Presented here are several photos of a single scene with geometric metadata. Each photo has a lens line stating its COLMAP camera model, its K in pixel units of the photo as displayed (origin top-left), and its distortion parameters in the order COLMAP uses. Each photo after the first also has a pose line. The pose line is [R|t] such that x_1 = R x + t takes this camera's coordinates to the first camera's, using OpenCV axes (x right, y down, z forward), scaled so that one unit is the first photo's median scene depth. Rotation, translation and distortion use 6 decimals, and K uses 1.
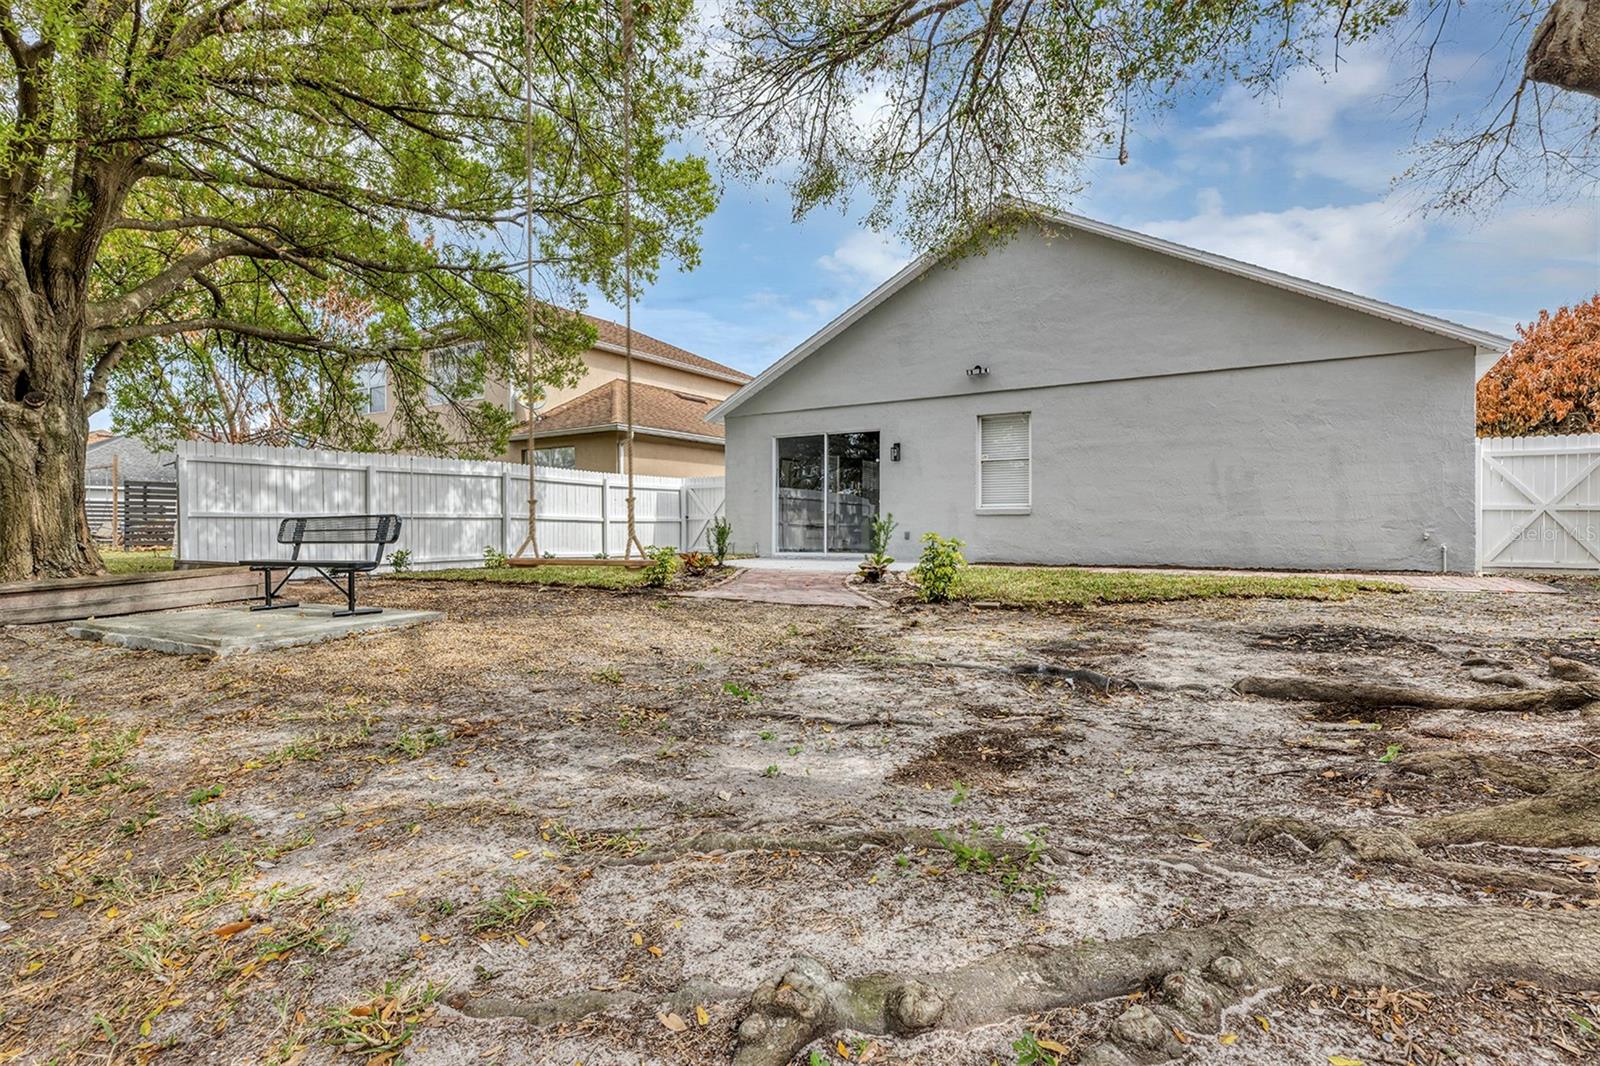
lens RADIAL K [[860.7, 0, 800.0], [0, 860.7, 533.0], [0, 0, 1]] dist [0.004274, 0.000448]
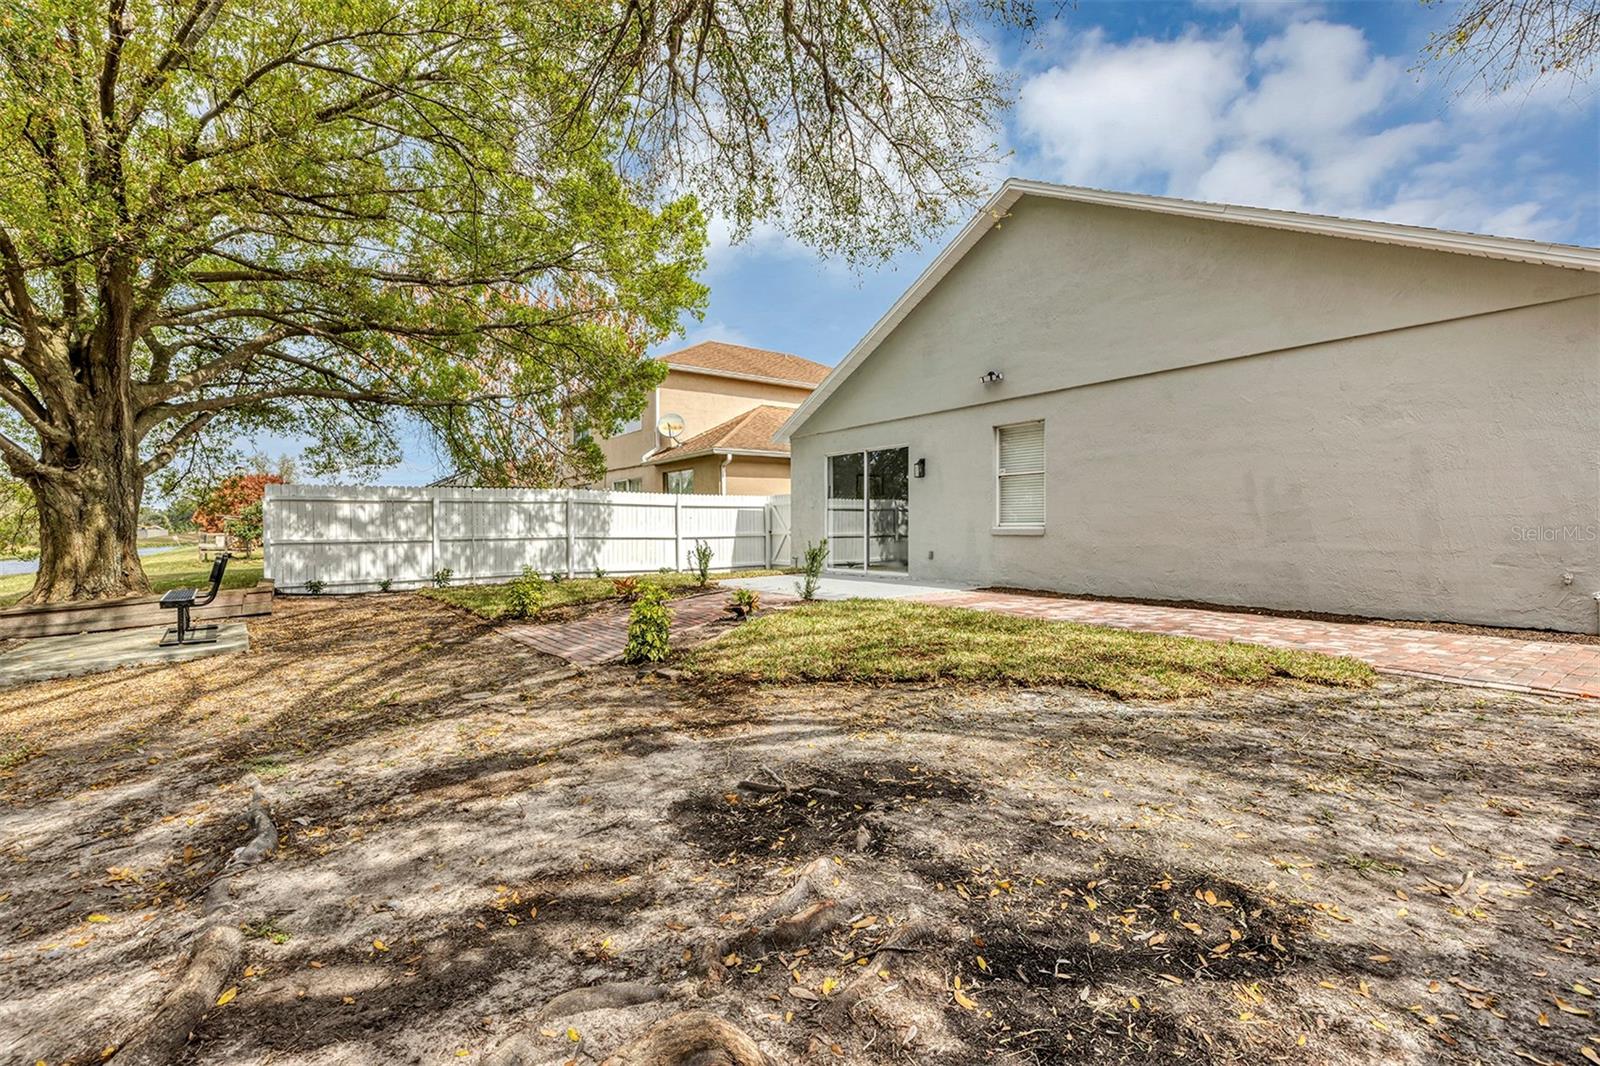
lens RADIAL K [[723.8, 0, 800.0], [0, 723.8, 533.0], [0, 0, 1]] dist [0.000245, 0.000346]
pose [[0.929551, 0.000084, -0.368693, 0.319373], [0.002852, 0.999968, 0.007420, -0.031325], [0.368682, -0.007949, 0.929521, 0.220343]]
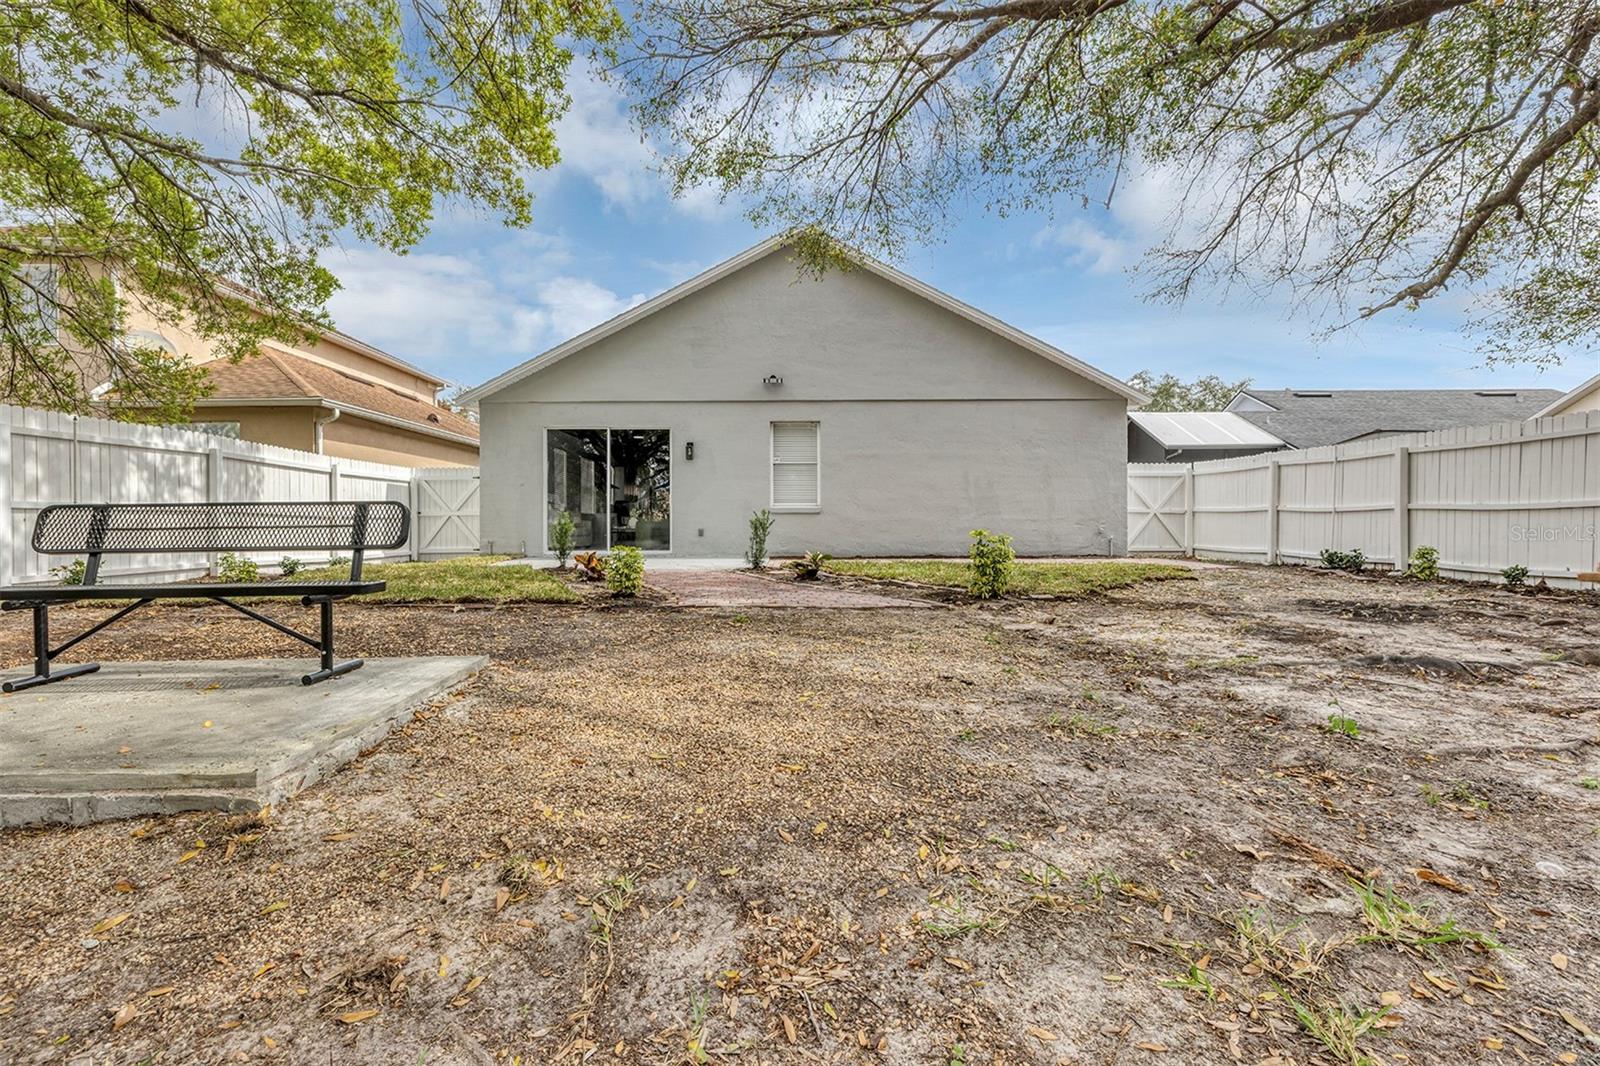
lens RADIAL K [[723.8, 0, 800.0], [0, 723.8, 533.0], [0, 0, 1]] dist [0.000245, 0.000346]
pose [[0.832385, -0.007028, 0.554153, -0.287618], [0.005470, 0.999975, 0.004466, 0.000019], [-0.554171, -0.000687, 0.832403, 0.236497]]
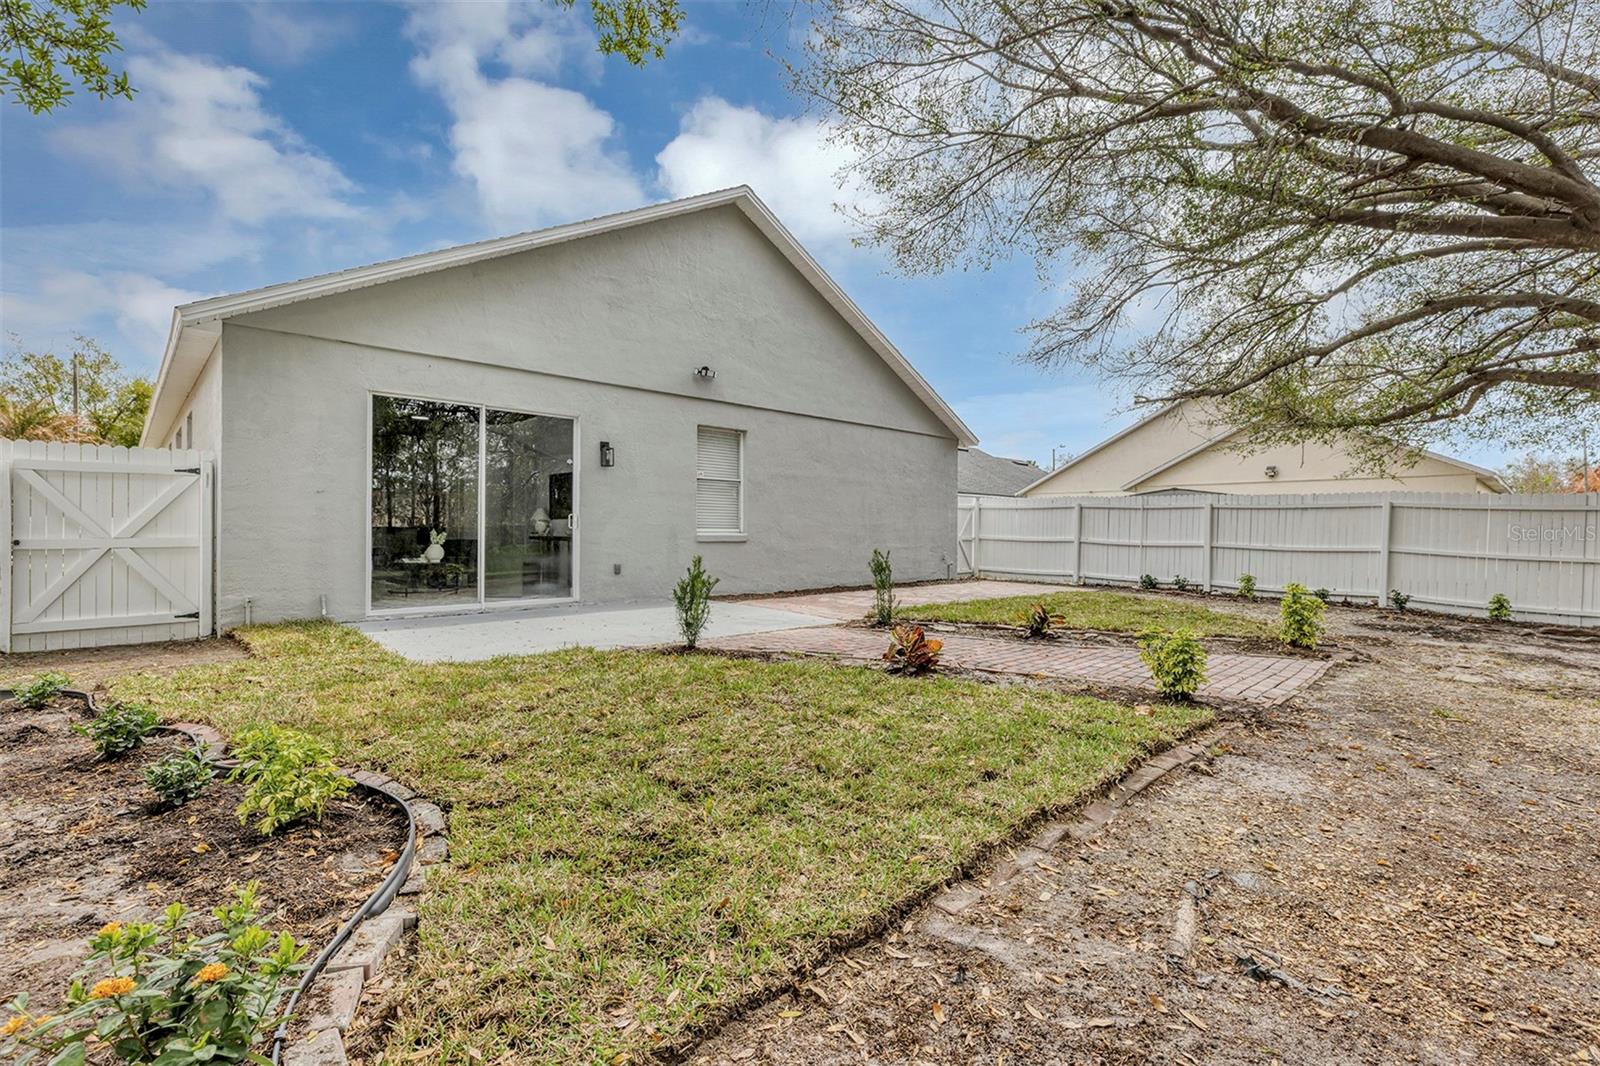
lens RADIAL K [[734.5, 0, 838.5], [0, 734.5, 537.8], [0, 0, 1]] dist [0.022396, 0.000031]
pose [[0.207263, -0.007097, 0.978260, -0.507603], [-0.004838, 0.999954, 0.008280, -0.033932], [-0.978273, -0.006449, 0.207219, 0.762657]]
